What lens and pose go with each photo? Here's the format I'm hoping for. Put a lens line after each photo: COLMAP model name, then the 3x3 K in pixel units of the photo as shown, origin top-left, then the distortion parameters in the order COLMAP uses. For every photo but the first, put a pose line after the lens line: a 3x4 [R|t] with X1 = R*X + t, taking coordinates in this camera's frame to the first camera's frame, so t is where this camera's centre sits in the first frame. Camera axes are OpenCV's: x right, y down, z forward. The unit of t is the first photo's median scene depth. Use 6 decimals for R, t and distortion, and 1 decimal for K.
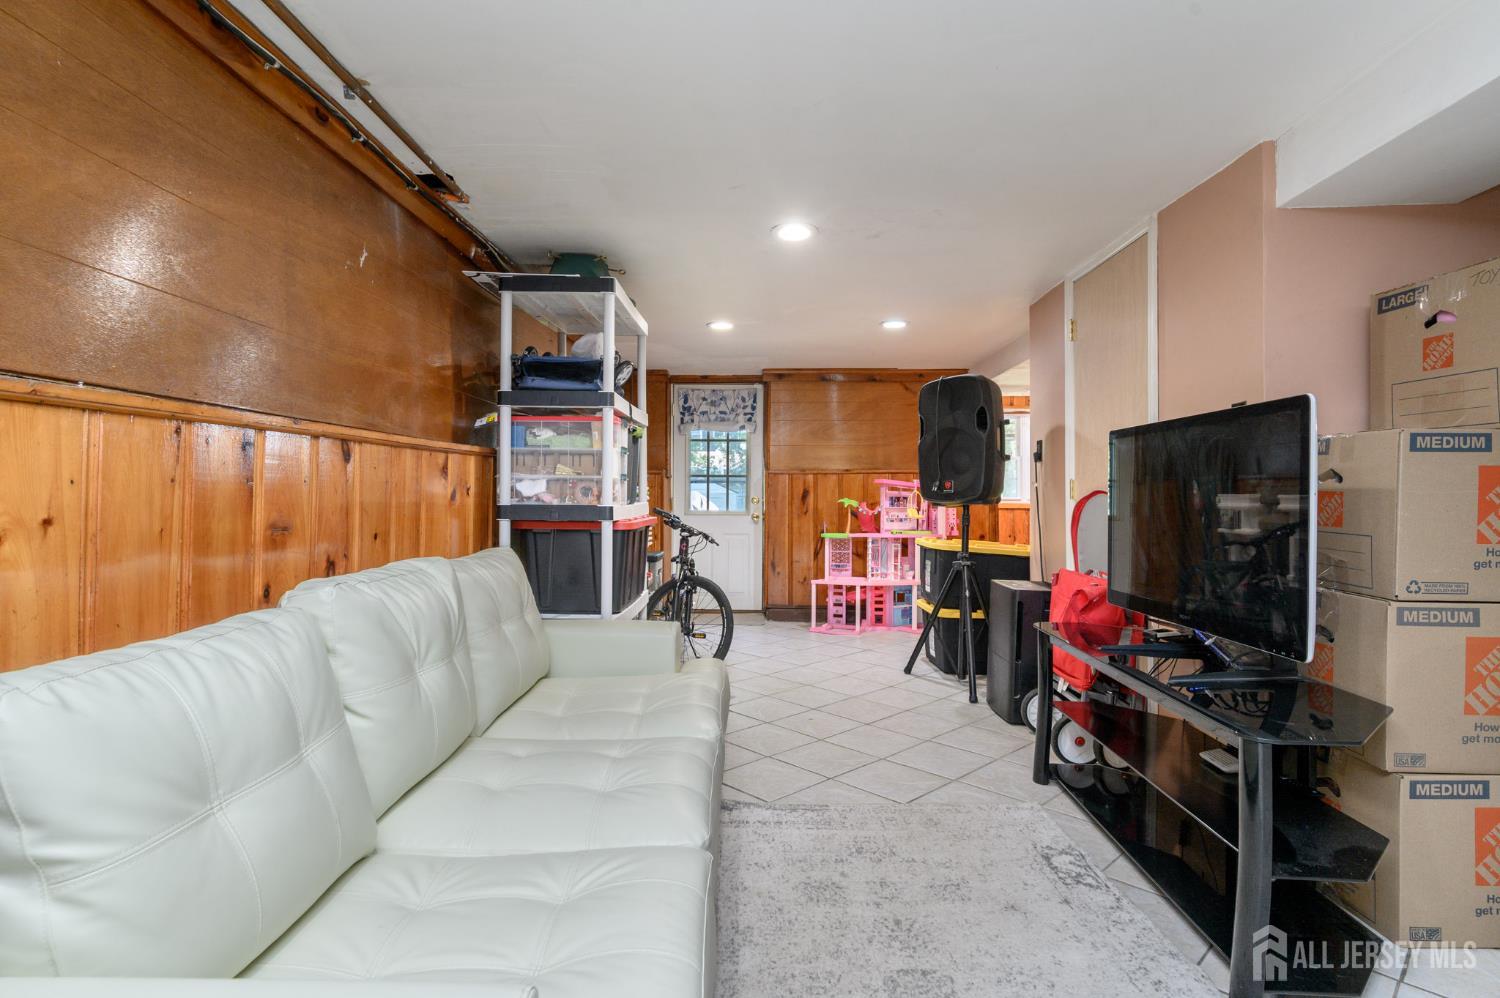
lens RADIAL K [[758.5, 0, 751.4], [0, 758.5, 494.5], [0, 0, 1]] dist [-0.005828, 0.001479]
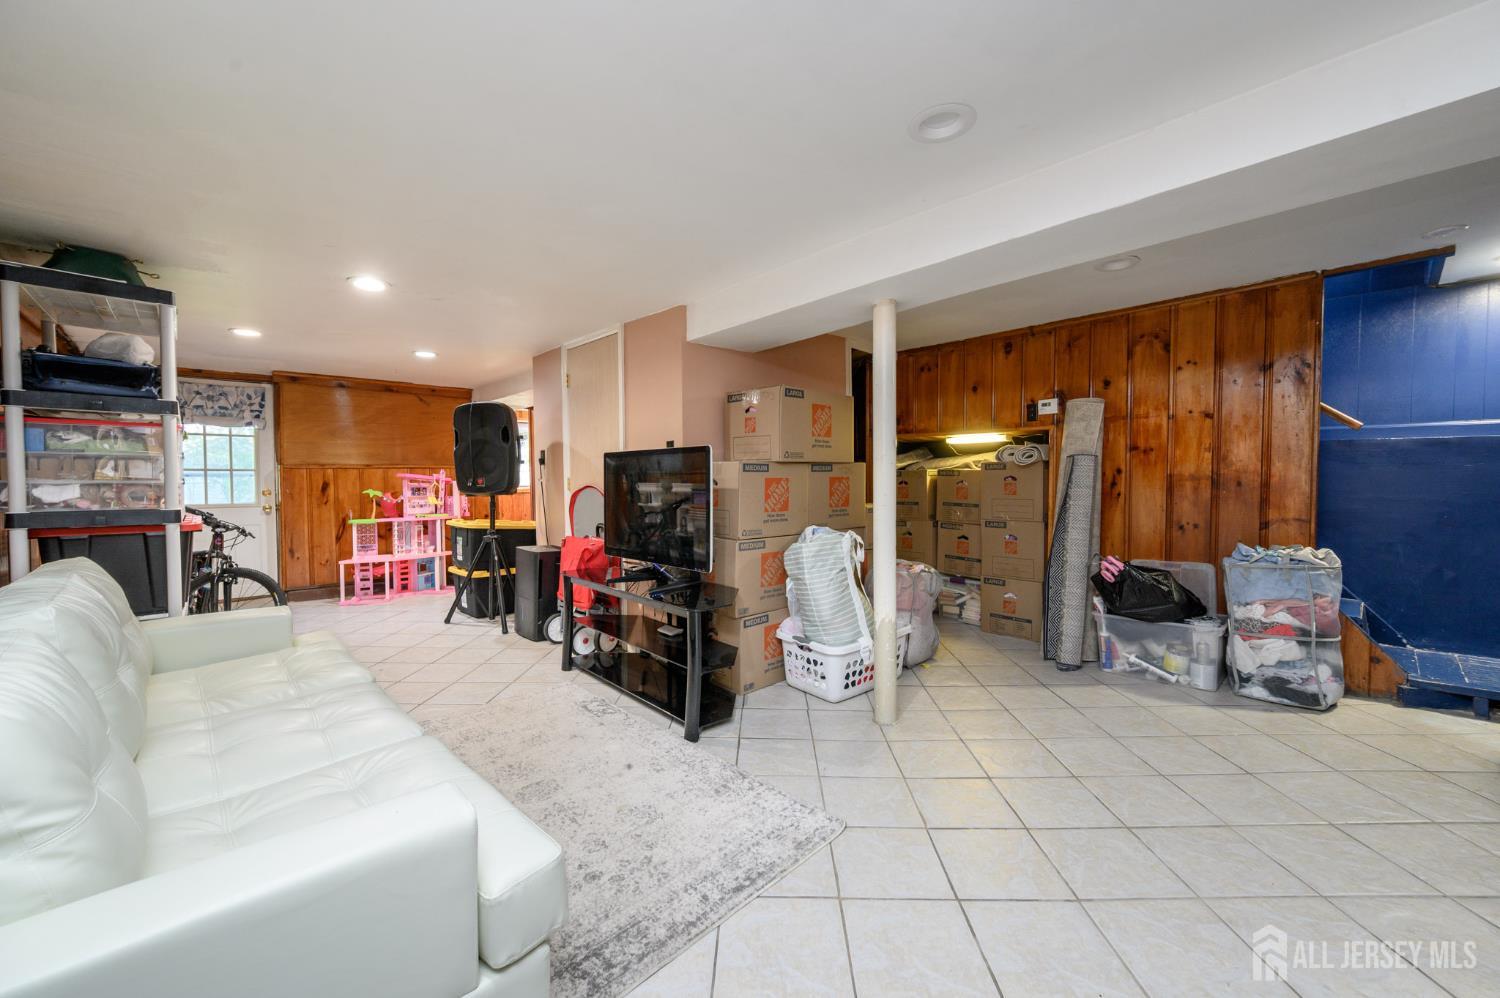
lens RADIAL K [[588.3, 0, 747.7], [0, 588.3, 491.0], [0, 0, 1]] dist [-0.001933, -0.000104]
pose [[0.714761, -0.023351, 0.698979, -0.164901], [0.006128, 0.999613, 0.027129, -0.024258], [-0.699342, -0.015107, 0.714627, -0.122136]]
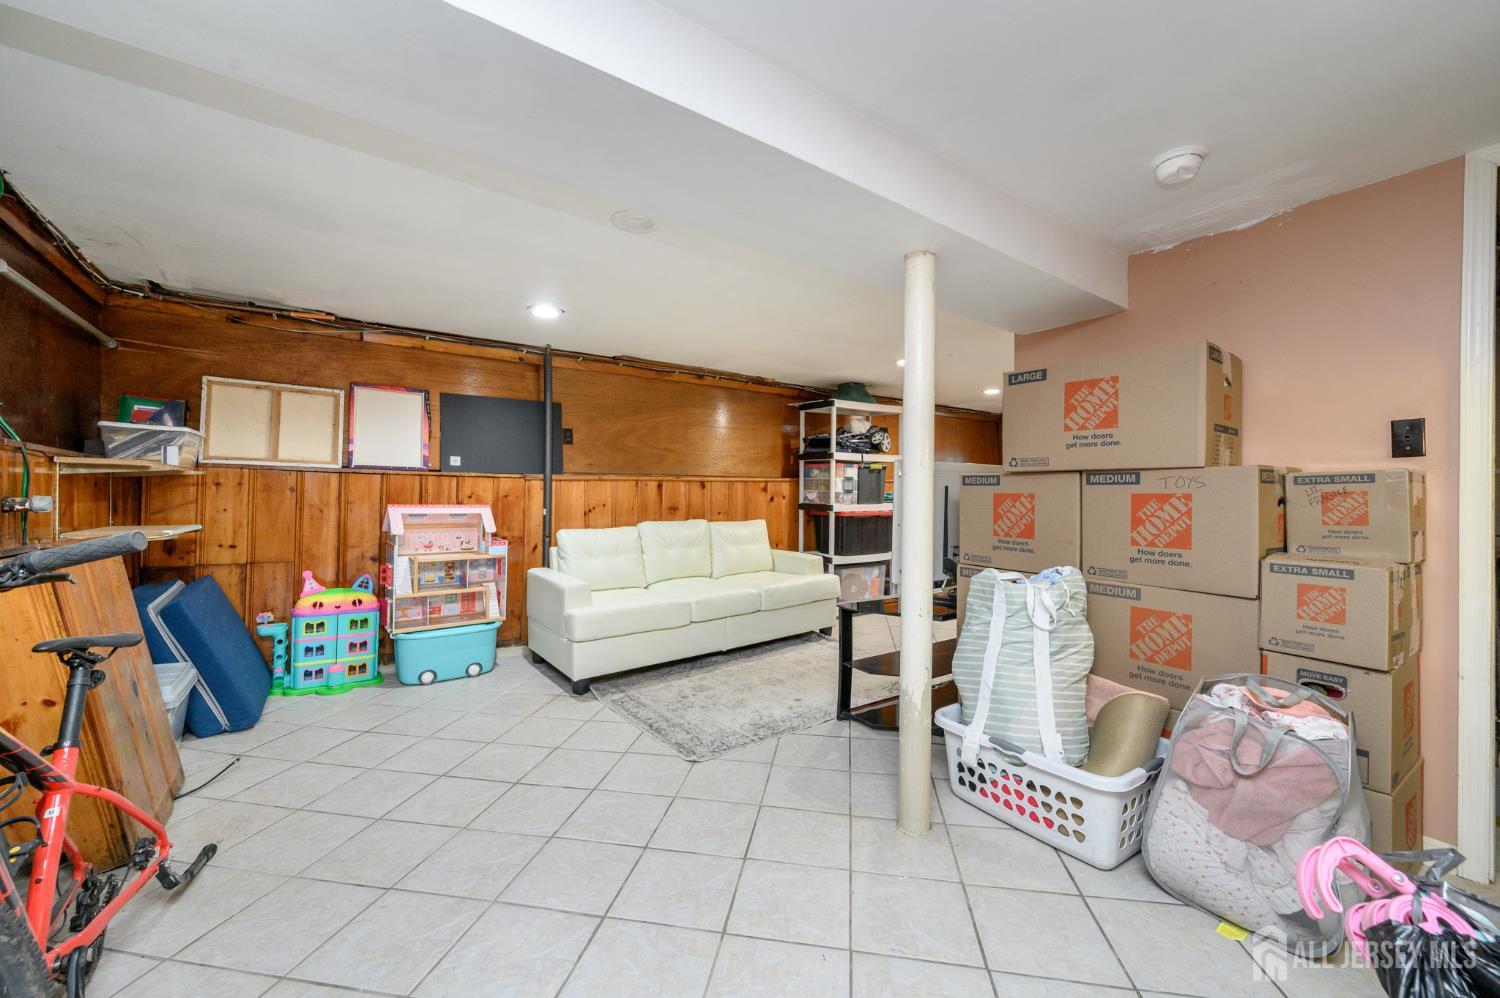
lens RADIAL K [[588.3, 0, 752.1], [0, 588.3, 490.5], [0, 0, 1]] dist [-0.001933, -0.000104]
pose [[0.595720, 0.004530, -0.803180, 0.895621], [-0.008845, 0.999960, -0.000921, -0.019560], [0.803144, 0.007653, 0.595736, -0.161012]]
